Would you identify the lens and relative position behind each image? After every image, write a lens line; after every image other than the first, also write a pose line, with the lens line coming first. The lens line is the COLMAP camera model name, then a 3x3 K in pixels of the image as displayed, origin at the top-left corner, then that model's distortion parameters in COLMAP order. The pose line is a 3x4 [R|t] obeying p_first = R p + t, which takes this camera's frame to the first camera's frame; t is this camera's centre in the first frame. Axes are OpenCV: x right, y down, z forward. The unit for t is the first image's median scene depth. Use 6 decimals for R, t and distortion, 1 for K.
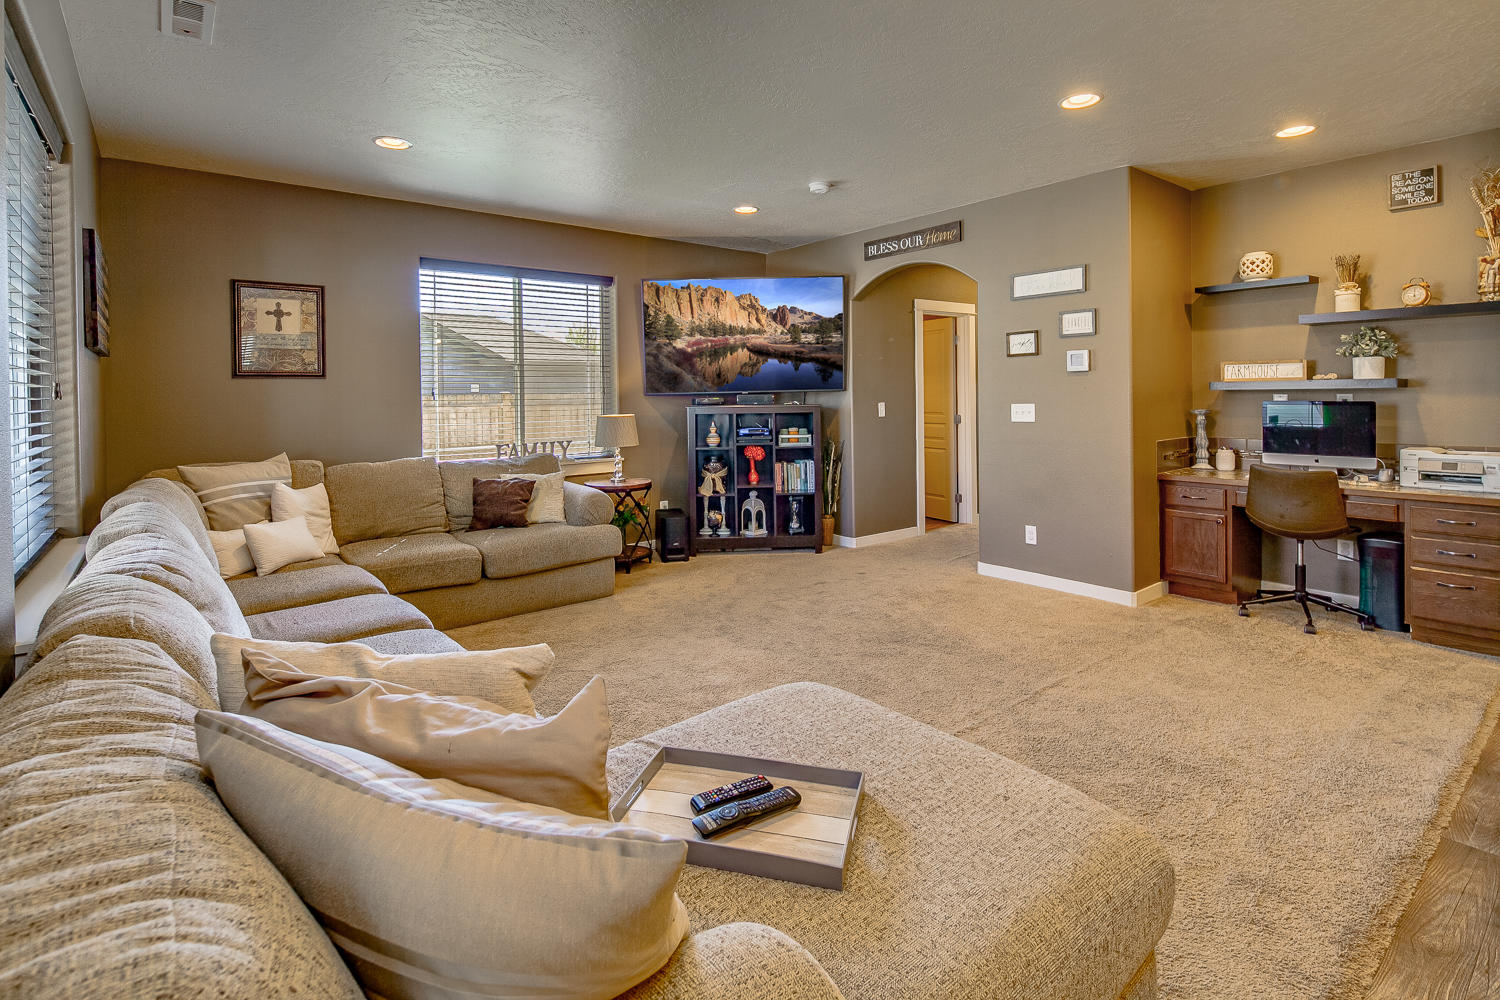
lens RADIAL K [[736.2, 0, 732.0], [0, 736.2, 399.9], [0, 0, 1]] dist [0.004050, -0.003715]
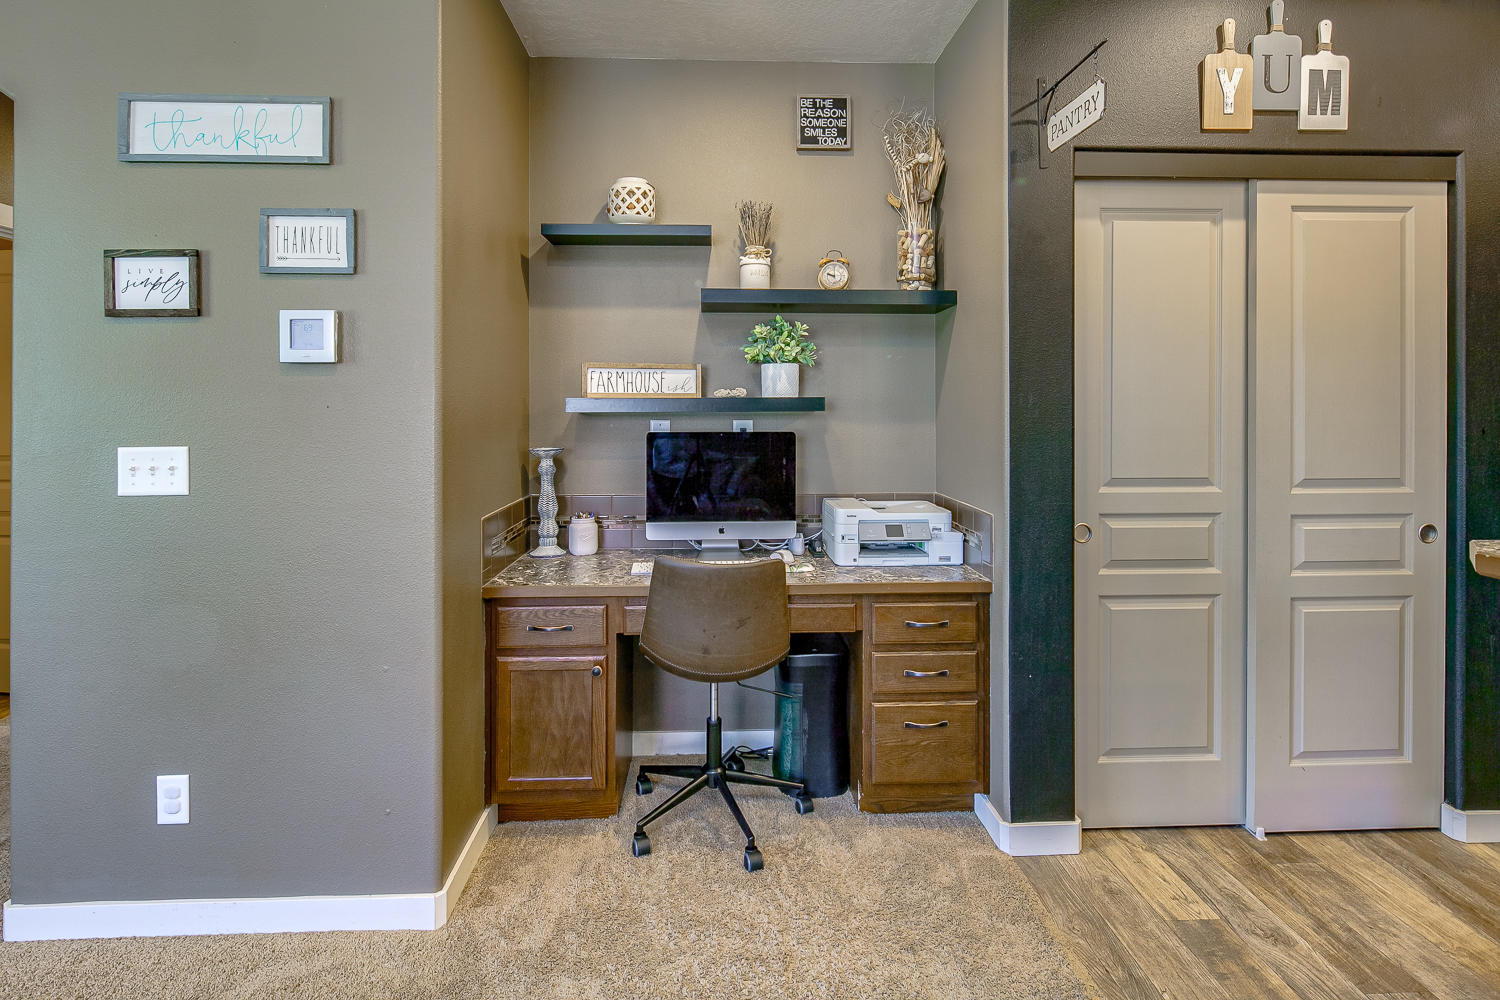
lens RADIAL K [[736.2, 0, 745.5], [0, 736.2, 405.1], [0, 0, 1]] dist [0.004050, -0.003715]
pose [[0.583736, 0.016631, 0.811773, 0.300992], [0.000956, 0.999775, -0.021170, -0.007884], [-0.811943, 0.013134, 0.583589, 0.609876]]
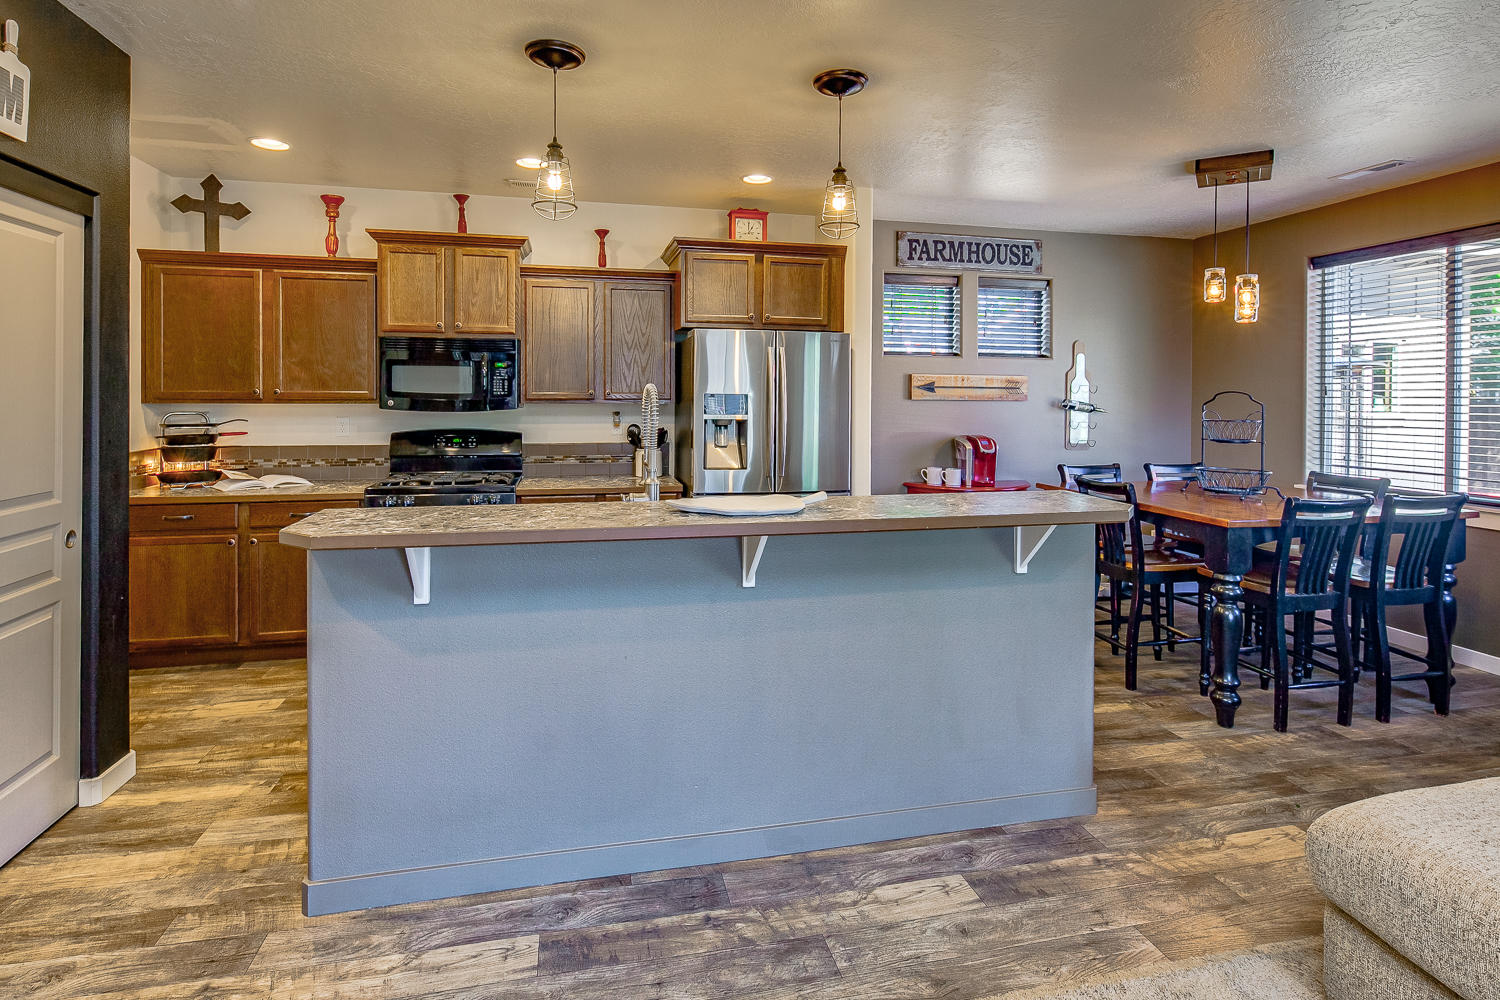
lens RADIAL K [[736.2, 0, 758.2], [0, 736.2, 403.1], [0, 0, 1]] dist [0.004050, -0.003715]
pose [[-0.900029, 0.000497, 0.435829, 0.290050], [0.006065, 0.999917, 0.011386, -0.033650], [-0.435787, 0.012891, -0.899958, 0.793580]]
